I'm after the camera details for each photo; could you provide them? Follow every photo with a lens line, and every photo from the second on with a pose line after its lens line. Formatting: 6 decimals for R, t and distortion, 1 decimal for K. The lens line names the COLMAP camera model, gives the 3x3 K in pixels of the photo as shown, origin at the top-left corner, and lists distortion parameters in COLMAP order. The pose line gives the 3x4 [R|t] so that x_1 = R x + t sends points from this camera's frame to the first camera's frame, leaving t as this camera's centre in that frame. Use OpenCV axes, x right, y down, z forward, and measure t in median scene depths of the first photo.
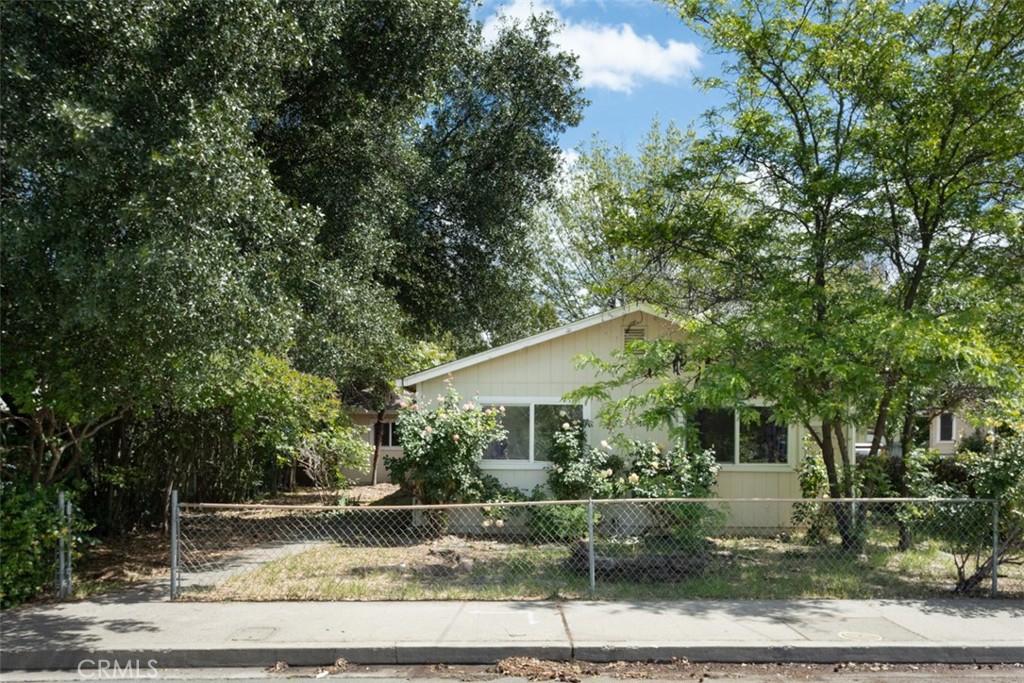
lens RADIAL K [[877.6, 0, 512.0], [0, 877.6, 341.5], [0, 0, 1]] dist [0.005992, 0.009808]
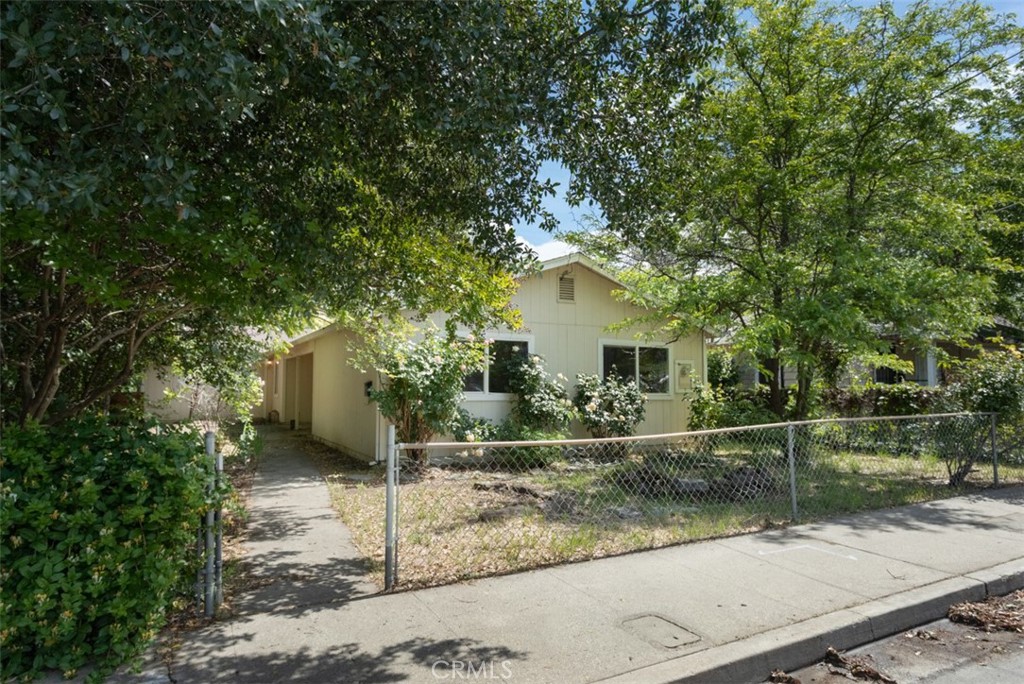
lens RADIAL K [[628.1, 0, 512.0], [0, 628.1, 342.0], [0, 0, 1]] dist [-0.011149, -0.000561]
pose [[0.884197, 0.031968, 0.466018, -0.532771], [-0.049436, 0.998457, 0.025305, 0.092032], [-0.464490, -0.045413, 0.884413, 0.551097]]
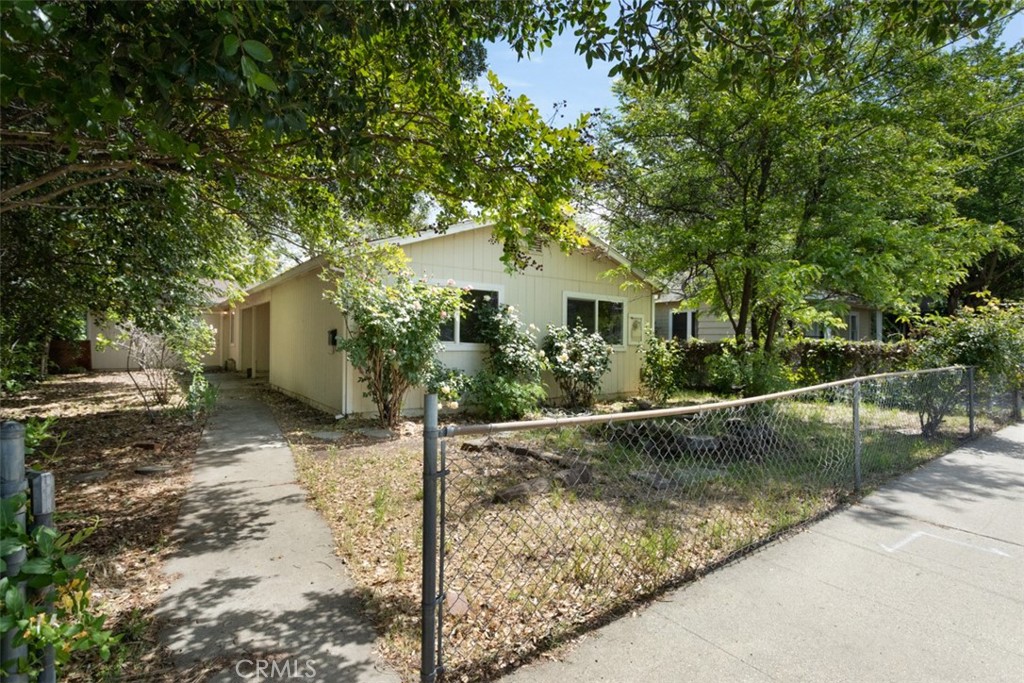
lens RADIAL K [[508.7, 0, 512.0], [0, 508.7, 341.5], [0, 0, 1]] dist [-0.013159, 0.000818]
pose [[0.809804, 0.005149, 0.586677, -0.483996], [-0.072129, 0.993250, 0.090844, 0.129341], [-0.582249, -0.115882, 0.804709, 0.834288]]
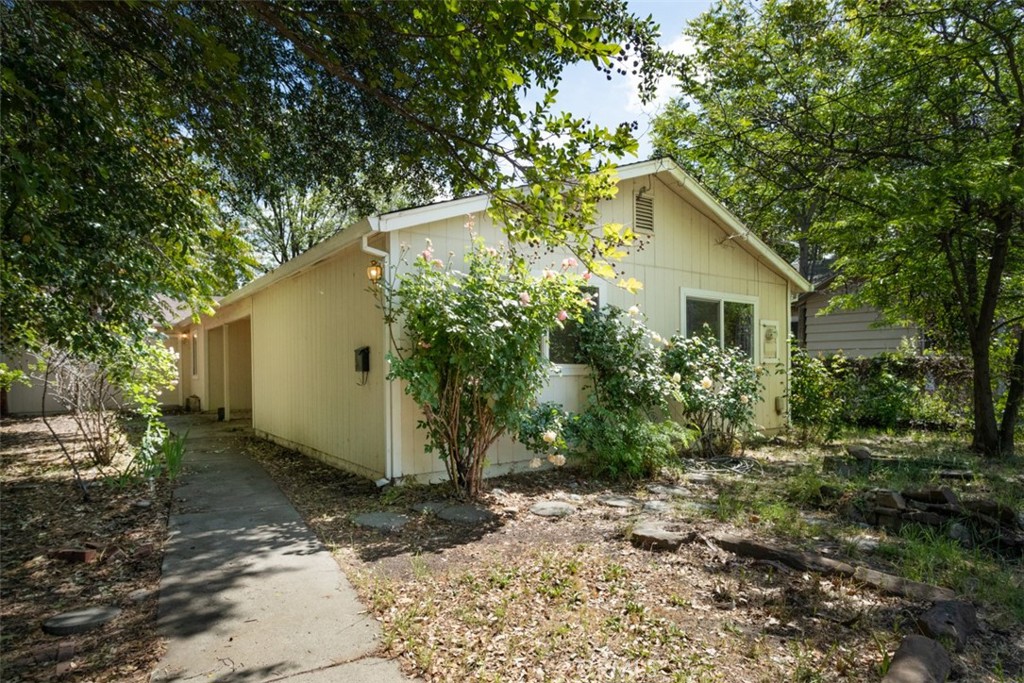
lens RADIAL K [[592.6, 0, 518.6], [0, 592.6, 370.4], [0, 0, 1]] dist [-0.001958, -0.001228]
pose [[0.805793, -0.014734, 0.592014, -0.473159], [-0.050795, 0.994287, 0.093883, 0.170119], [-0.590014, -0.105721, 0.800441, 1.114991]]
